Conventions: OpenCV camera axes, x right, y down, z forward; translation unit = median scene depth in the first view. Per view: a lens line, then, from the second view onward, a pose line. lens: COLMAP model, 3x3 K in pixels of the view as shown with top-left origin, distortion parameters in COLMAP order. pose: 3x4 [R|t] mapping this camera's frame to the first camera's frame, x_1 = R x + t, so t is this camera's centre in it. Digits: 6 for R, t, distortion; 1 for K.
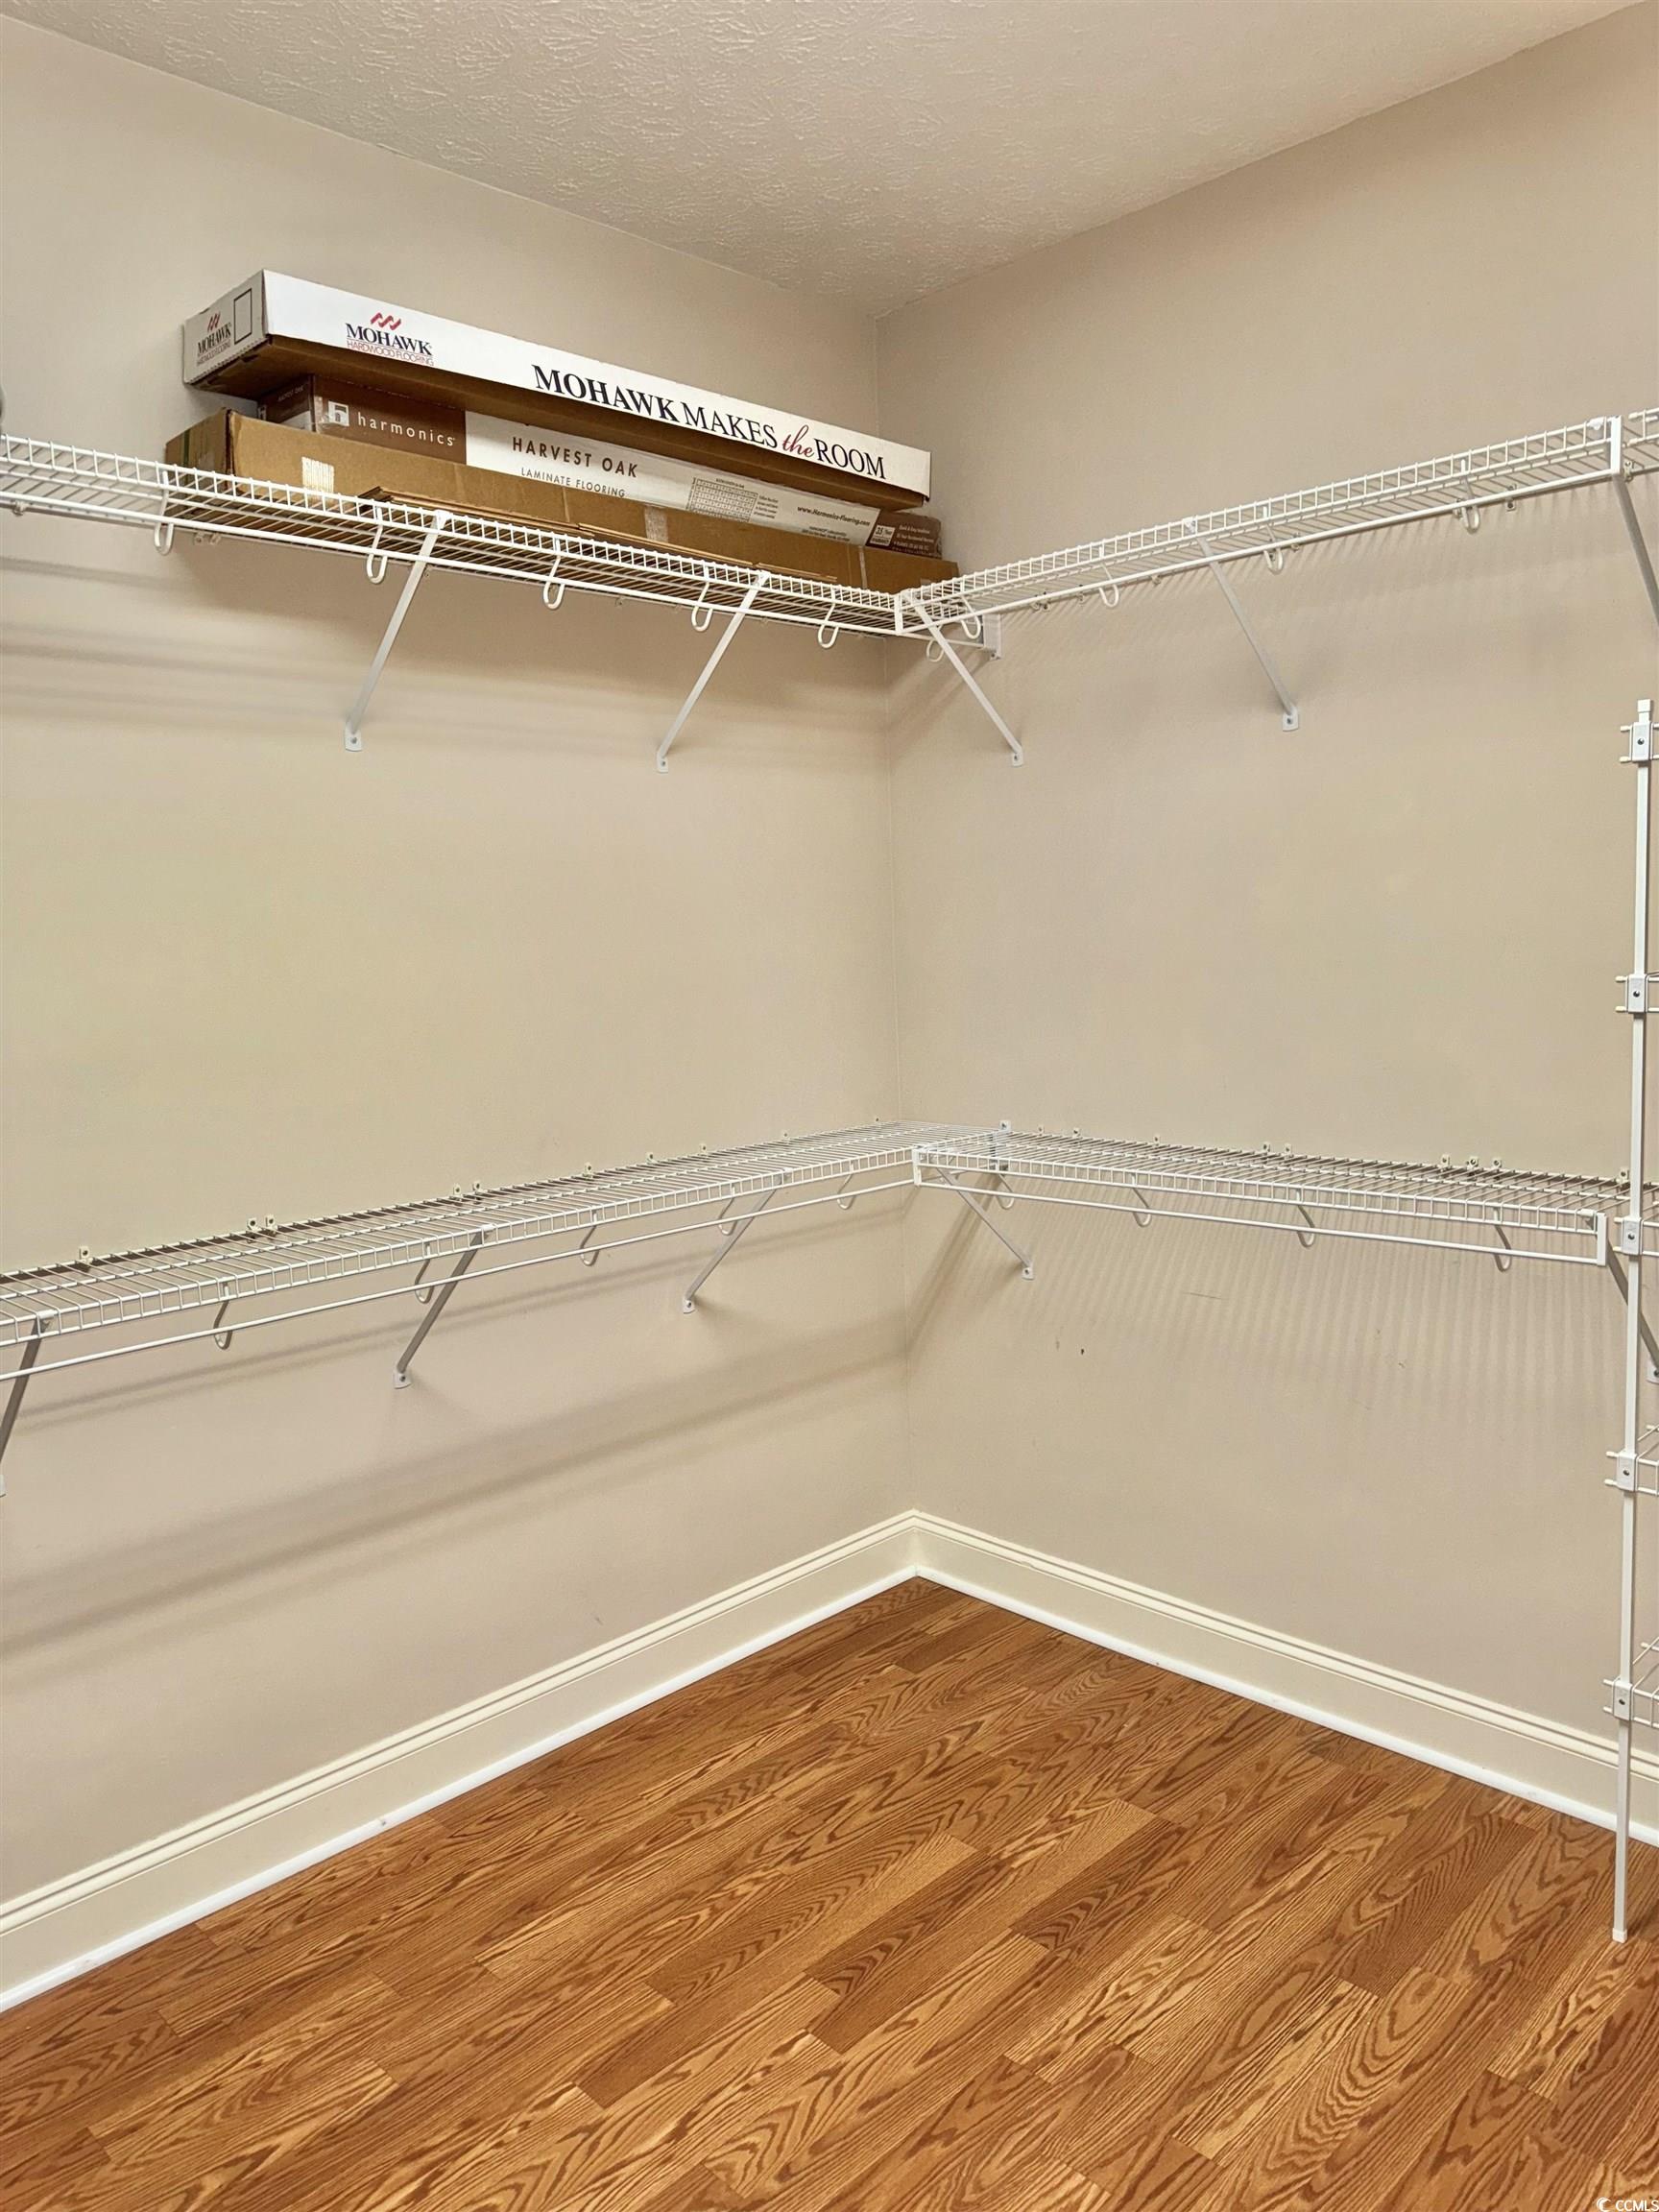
lens RADIAL K [[1563.6, 0, 829.5], [0, 1563.6, 1106.0], [0, 0, 1]] dist [0.009405, 0.002277]
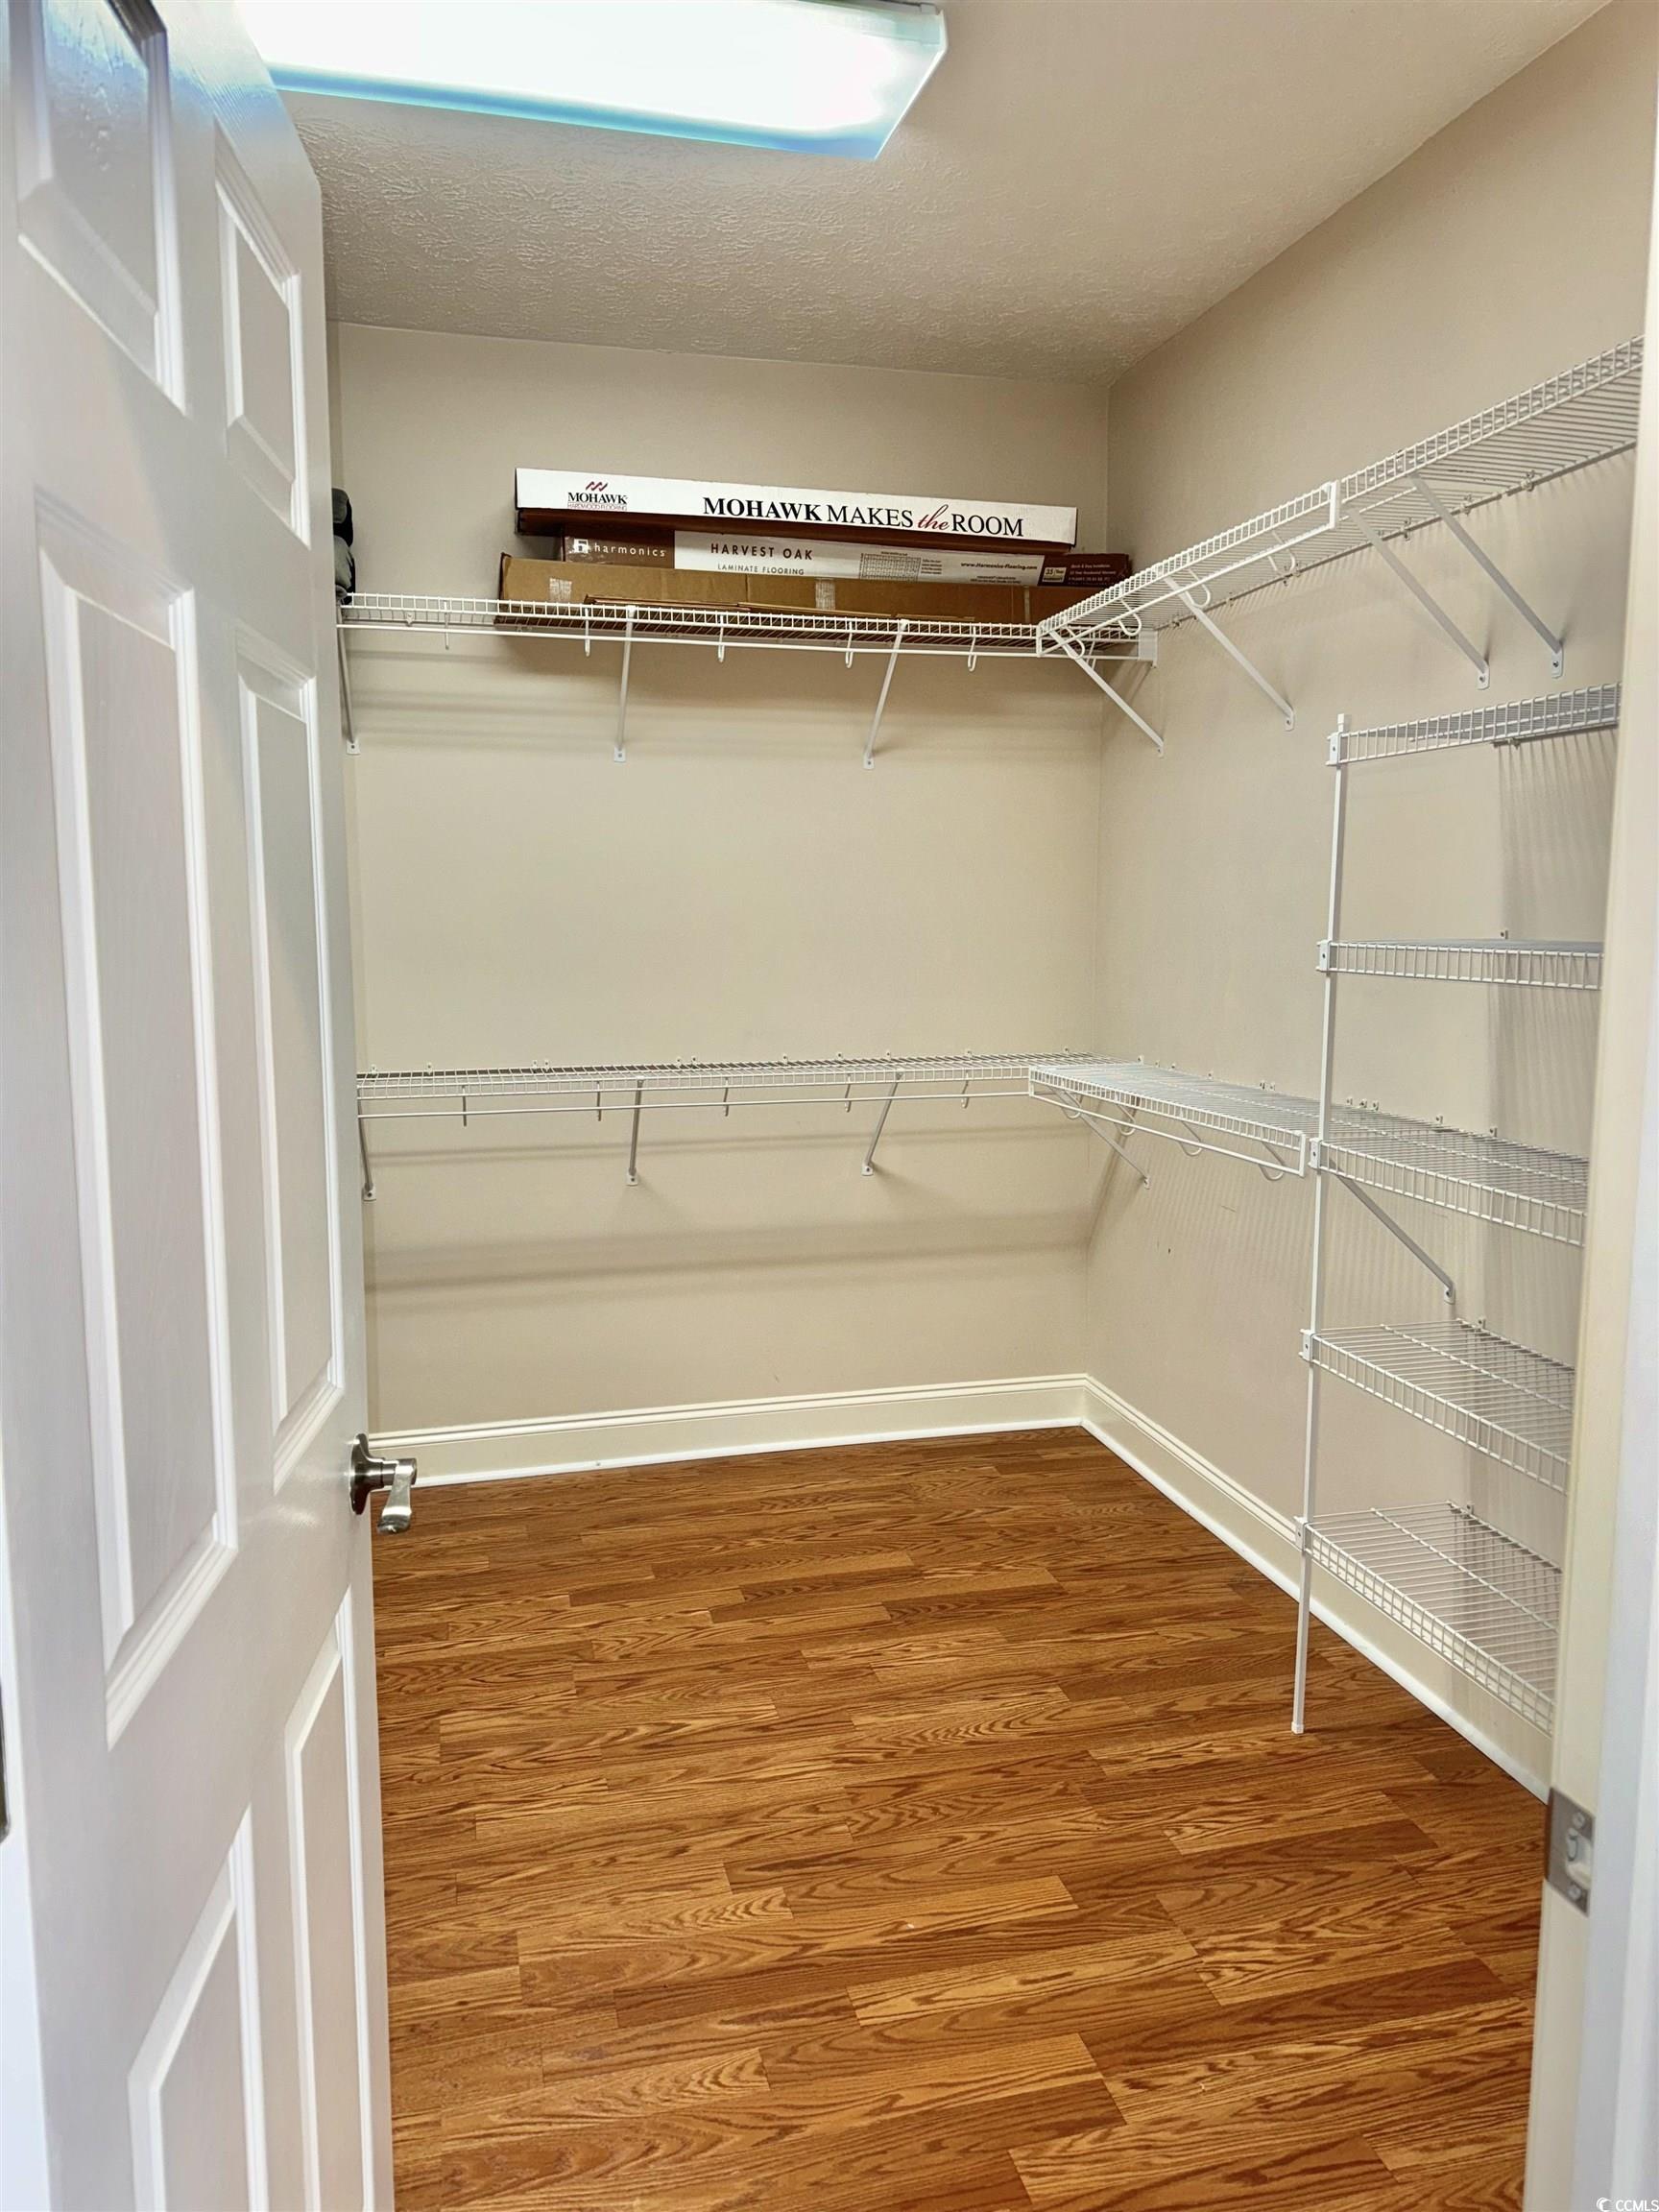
lens RADIAL K [[1525.7, 0, 829.5], [0, 1525.7, 1106.0], [0, 0, 1]] dist [0.089811, -0.000068]
pose [[0.865688, 0.100550, -0.490381, 0.649491], [-0.087263, 0.994932, 0.049957, 0.015913], [0.492919, -0.000455, 0.870075, -0.204499]]
